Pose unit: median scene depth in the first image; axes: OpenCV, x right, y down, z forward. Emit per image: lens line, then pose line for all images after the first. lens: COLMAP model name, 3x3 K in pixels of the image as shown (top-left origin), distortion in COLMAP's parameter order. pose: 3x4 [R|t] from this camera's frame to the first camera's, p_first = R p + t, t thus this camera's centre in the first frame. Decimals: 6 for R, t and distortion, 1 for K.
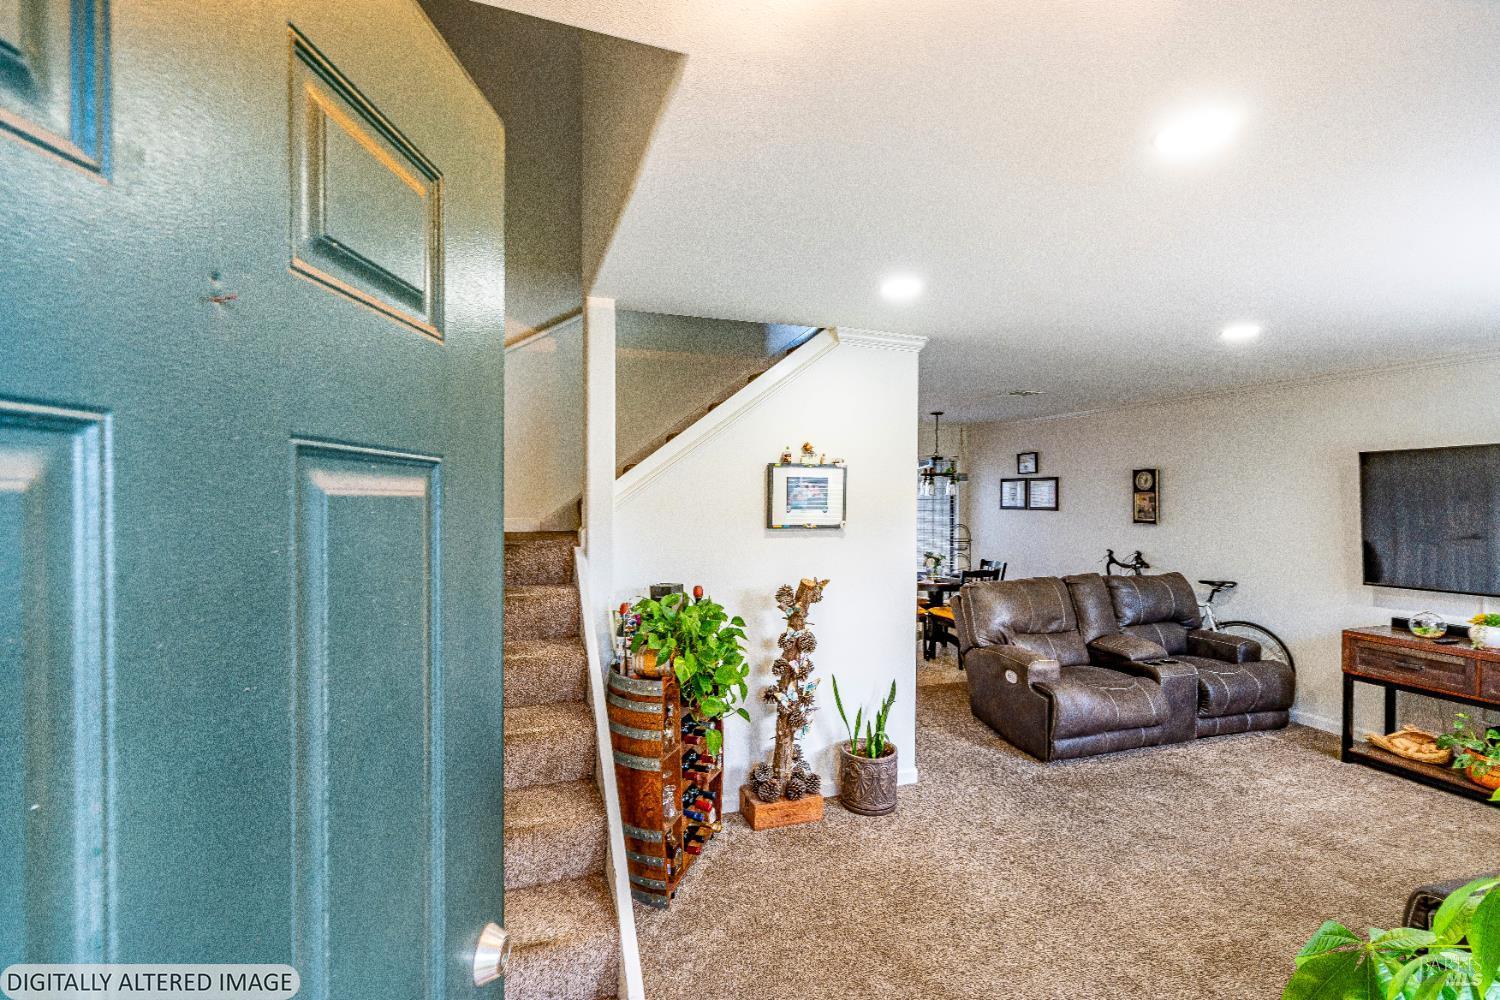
lens RADIAL K [[687.6, 0, 748.7], [0, 687.6, 514.8], [0, 0, 1]] dist [-0.005589, 0.002895]
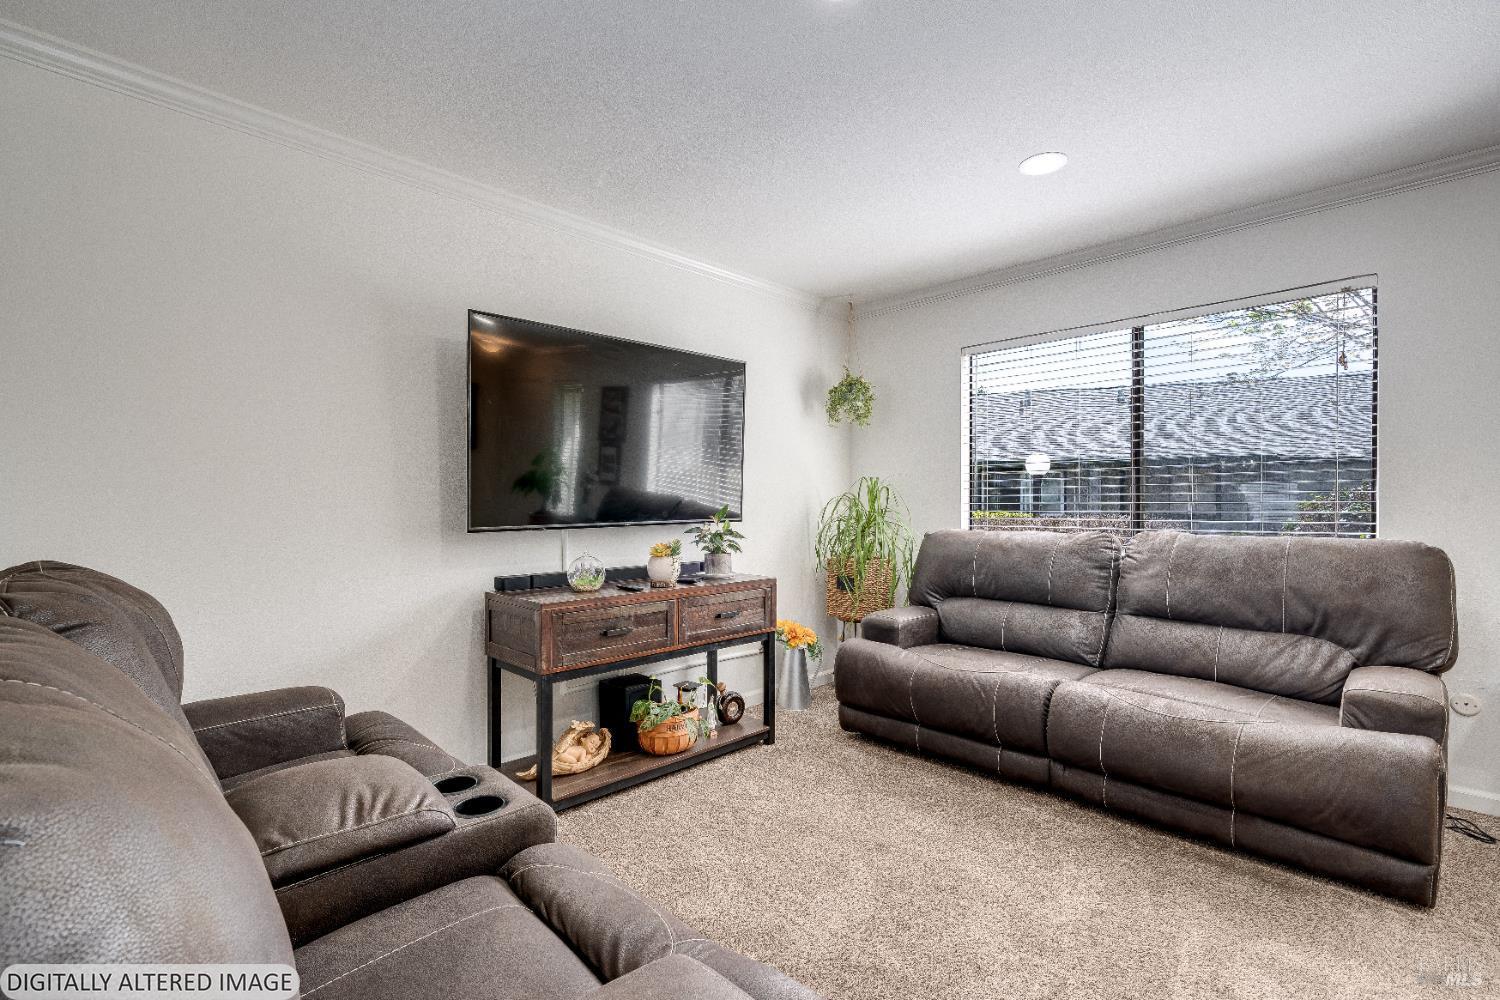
lens RADIAL K [[687.6, 0, 751.4], [0, 687.6, 506.7], [0, 0, 1]] dist [-0.005589, 0.002895]
pose [[-0.433455, -0.004810, 0.901162, 0.271383], [0.020173, 0.999683, 0.015039, 0.084581], [-0.900949, 0.024698, -0.433221, 1.155351]]
